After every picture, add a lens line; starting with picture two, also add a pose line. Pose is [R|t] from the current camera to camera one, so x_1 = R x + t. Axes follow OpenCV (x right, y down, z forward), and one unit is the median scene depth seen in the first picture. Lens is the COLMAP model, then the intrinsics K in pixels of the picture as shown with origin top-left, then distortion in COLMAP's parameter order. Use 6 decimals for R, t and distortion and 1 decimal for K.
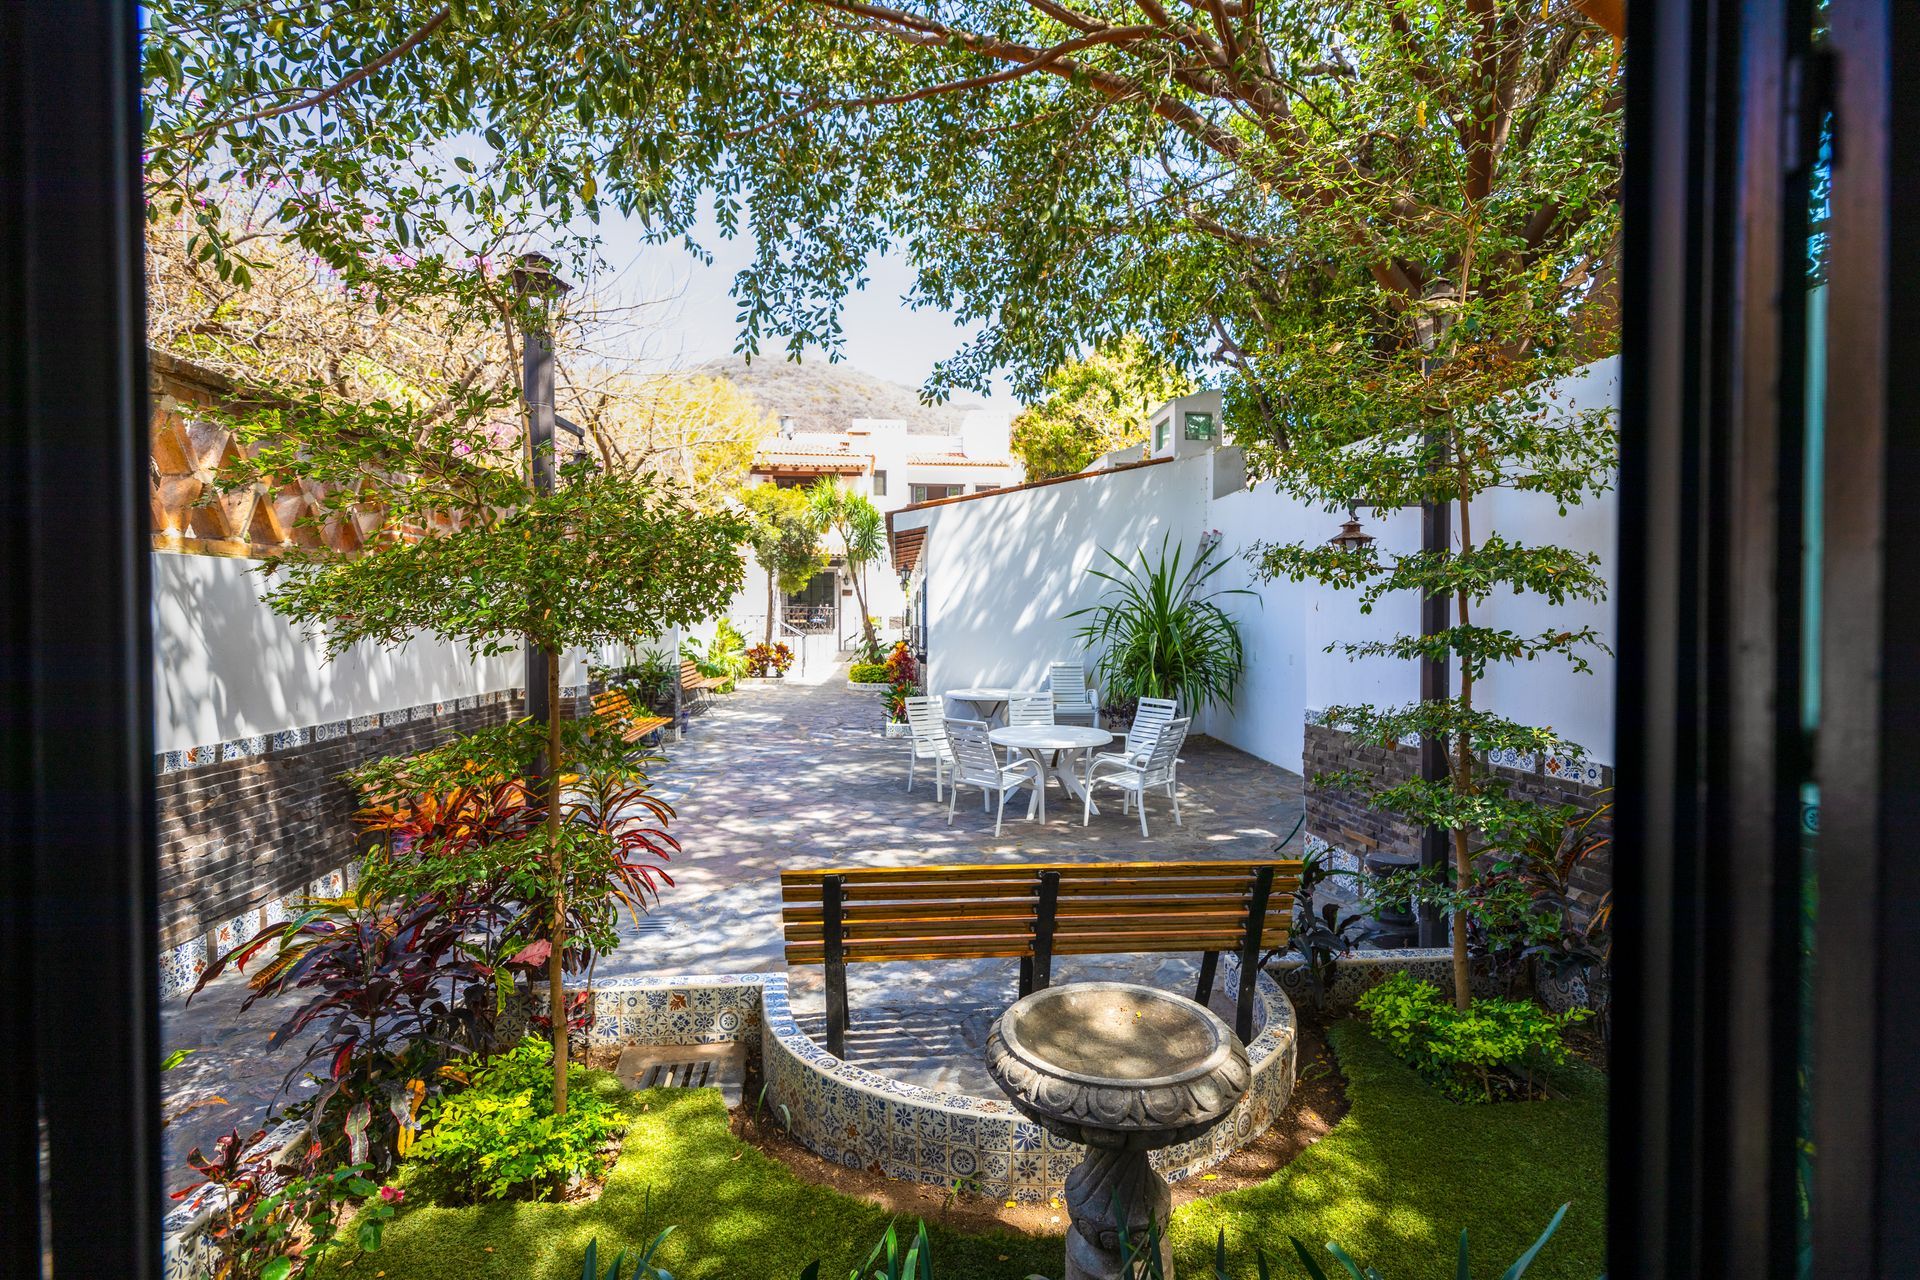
lens RADIAL K [[856.0, 0, 961.8], [0, 856.0, 643.4], [0, 0, 1]] dist [-0.001179, -0.000003]
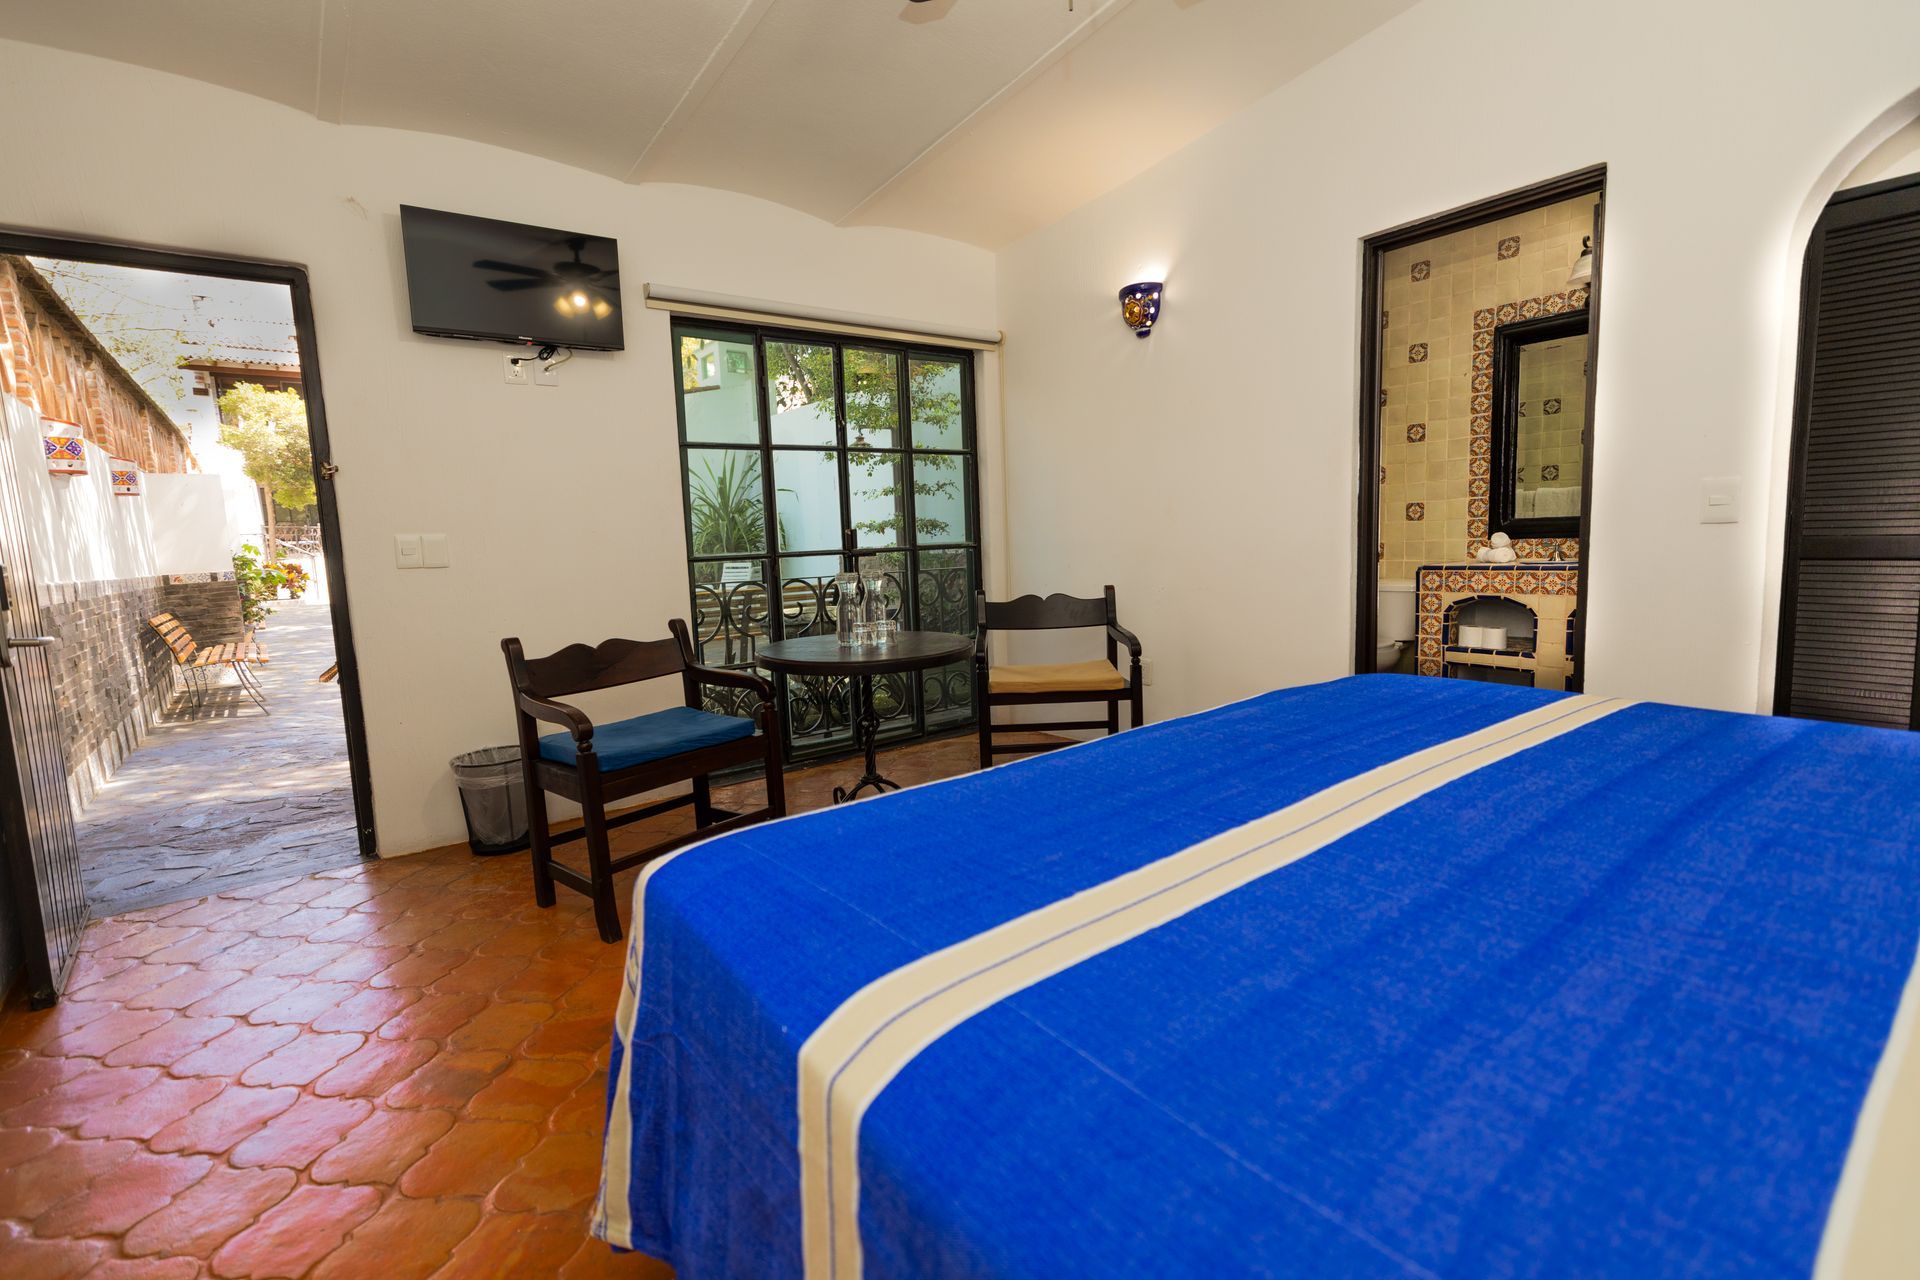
lens RADIAL K [[856.0, 0, 966.2], [0, 856.0, 635.5], [0, 0, 1]] dist [-0.001179, -0.000003]
pose [[0.844963, -0.097396, 0.525881, -0.547144], [0.054511, 0.993841, 0.096479, 0.179649], [-0.532039, -0.052855, 0.845069, -1.073559]]
